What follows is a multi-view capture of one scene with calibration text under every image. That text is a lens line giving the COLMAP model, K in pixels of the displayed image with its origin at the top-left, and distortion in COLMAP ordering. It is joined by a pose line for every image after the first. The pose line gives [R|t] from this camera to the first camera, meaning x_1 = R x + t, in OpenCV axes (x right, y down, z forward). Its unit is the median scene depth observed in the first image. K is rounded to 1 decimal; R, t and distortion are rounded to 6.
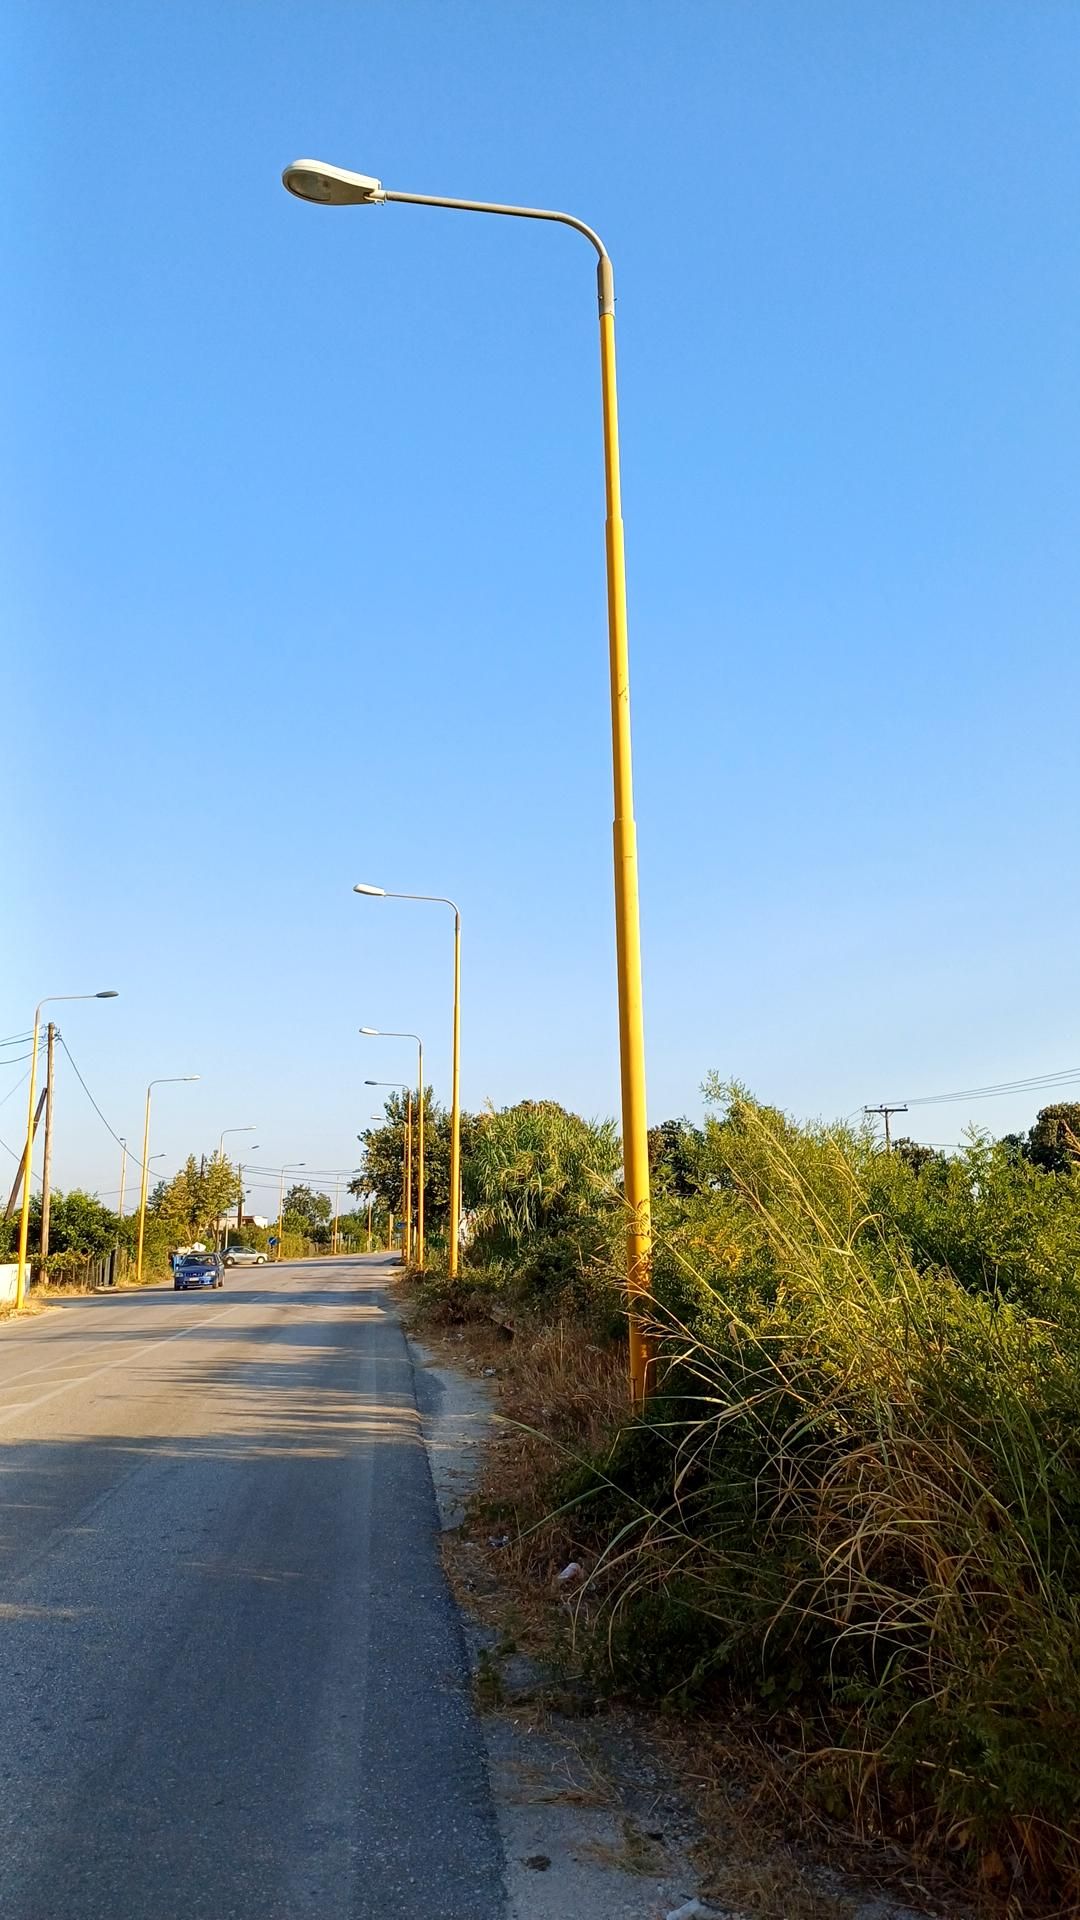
lens RADIAL K [[1363.0, 0, 540.0], [0, 1363.0, 960.0], [0, 0, 1]] dist [0.000476, -0.000470]
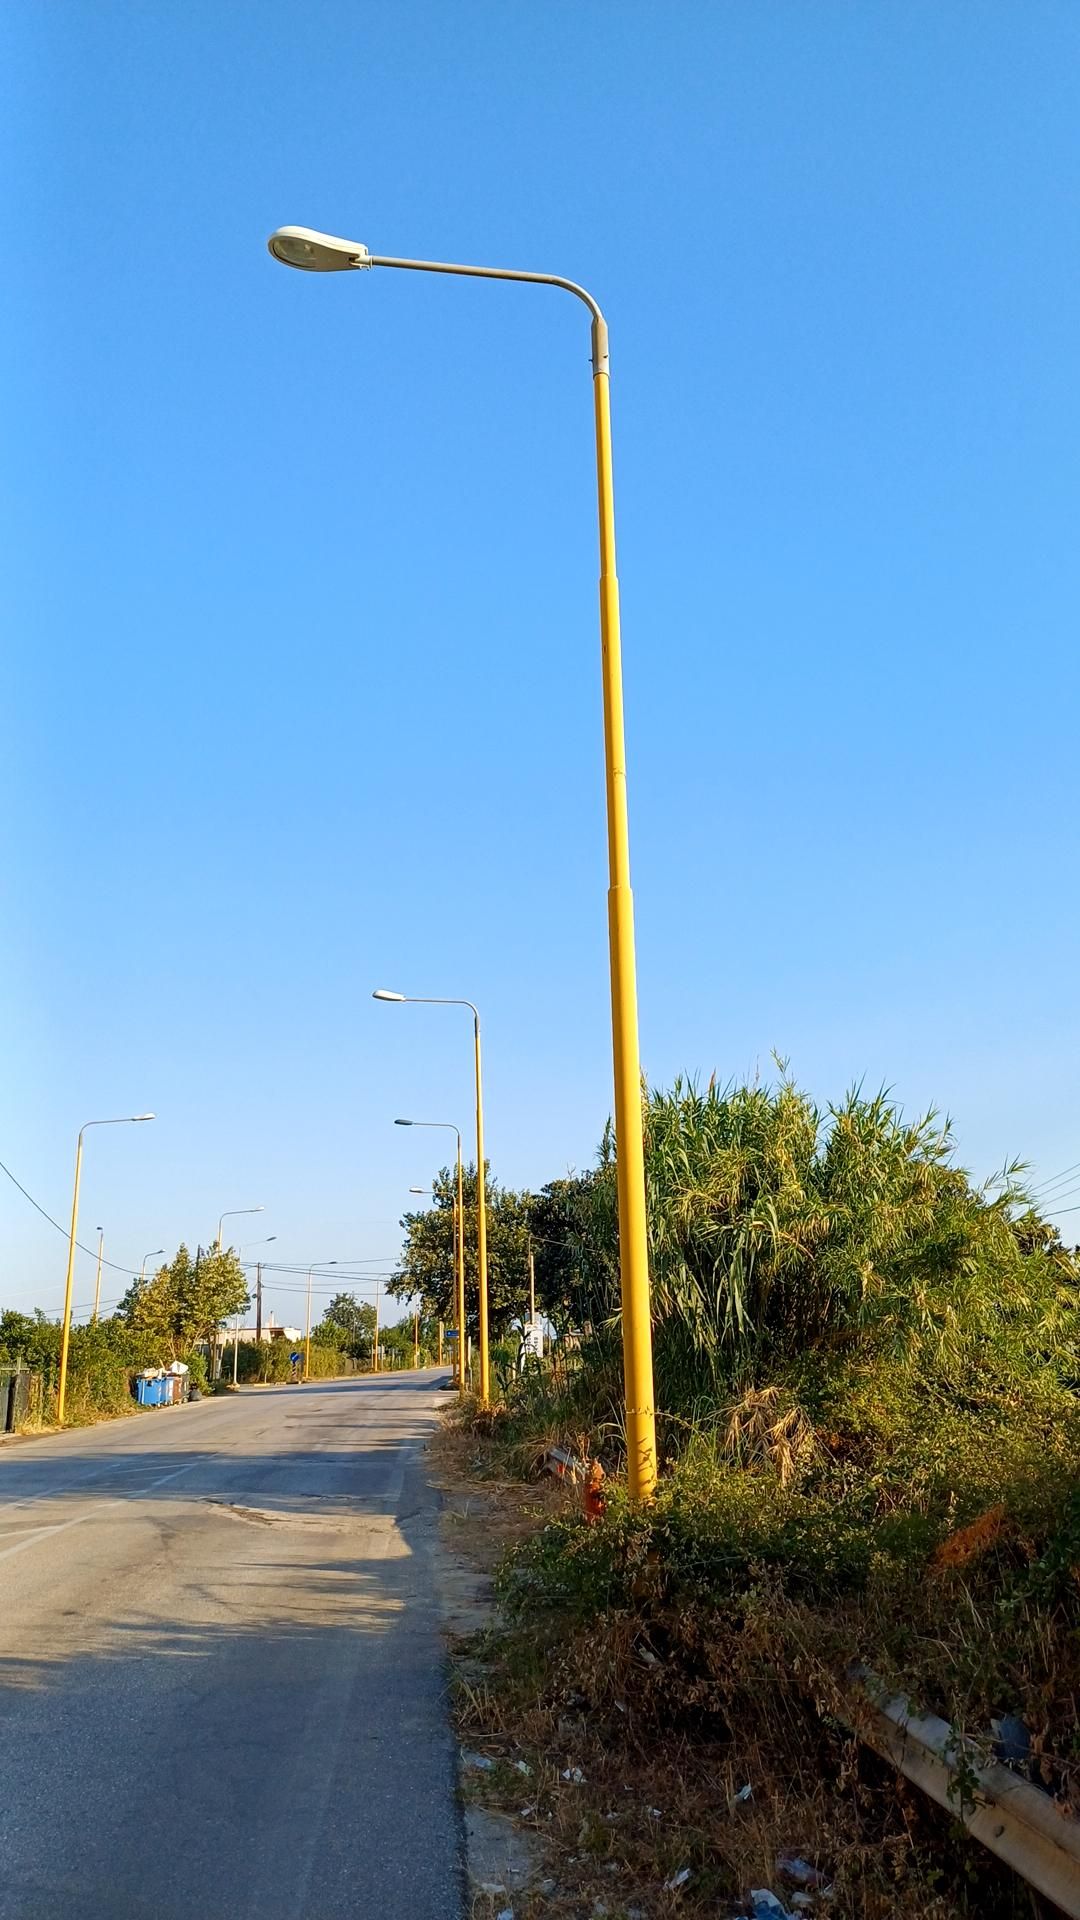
lens RADIAL K [[1363.0, 0, 540.0], [0, 1363.0, 960.0], [0, 0, 1]] dist [0.000476, -0.000470]
pose [[0.999189, -0.021961, -0.033739, -0.019509], [0.019296, 0.996814, -0.077398, 0.039636], [0.035332, 0.076685, 0.996429, 0.196321]]
